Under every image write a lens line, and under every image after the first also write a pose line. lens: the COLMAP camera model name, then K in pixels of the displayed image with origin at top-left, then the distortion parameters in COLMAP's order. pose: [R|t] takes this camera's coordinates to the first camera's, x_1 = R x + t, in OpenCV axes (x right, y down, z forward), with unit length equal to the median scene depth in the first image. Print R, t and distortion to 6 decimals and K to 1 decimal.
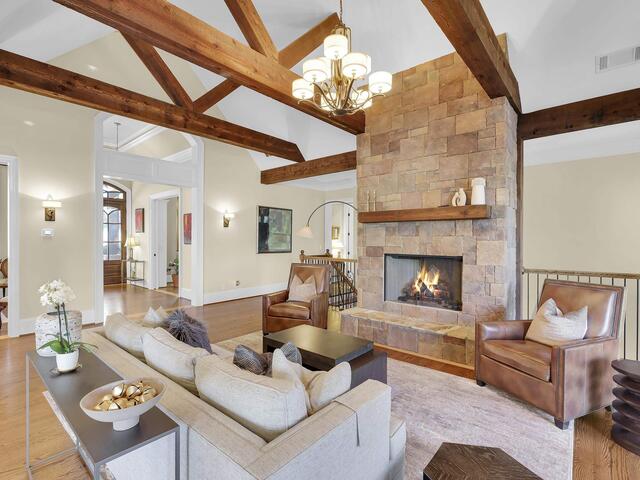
lens RADIAL K [[312.1, 0, 319.3], [0, 312.1, 238.9], [0, 0, 1]] dist [-0.010472, 0.000727]
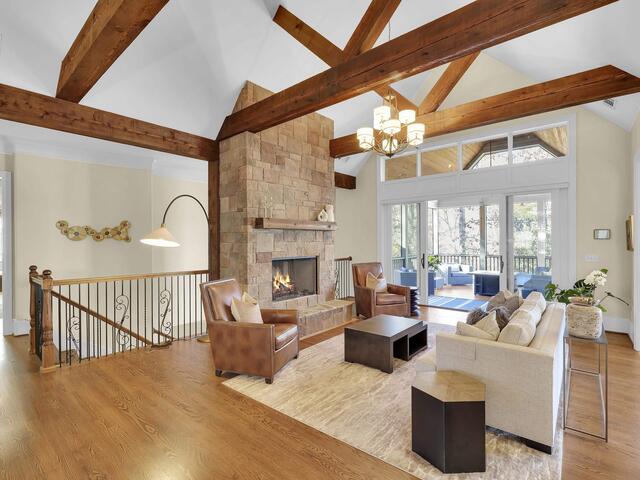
lens RADIAL K [[312.1, 0, 319.4], [0, 312.1, 241.8], [0, 0, 1]] dist [-0.010472, 0.000727]
pose [[-0.004976, 0.001311, 0.999987, -0.868336], [0.019649, 0.999806, -0.001213, -0.006744], [-0.999795, 0.019643, -0.005001, 0.881248]]
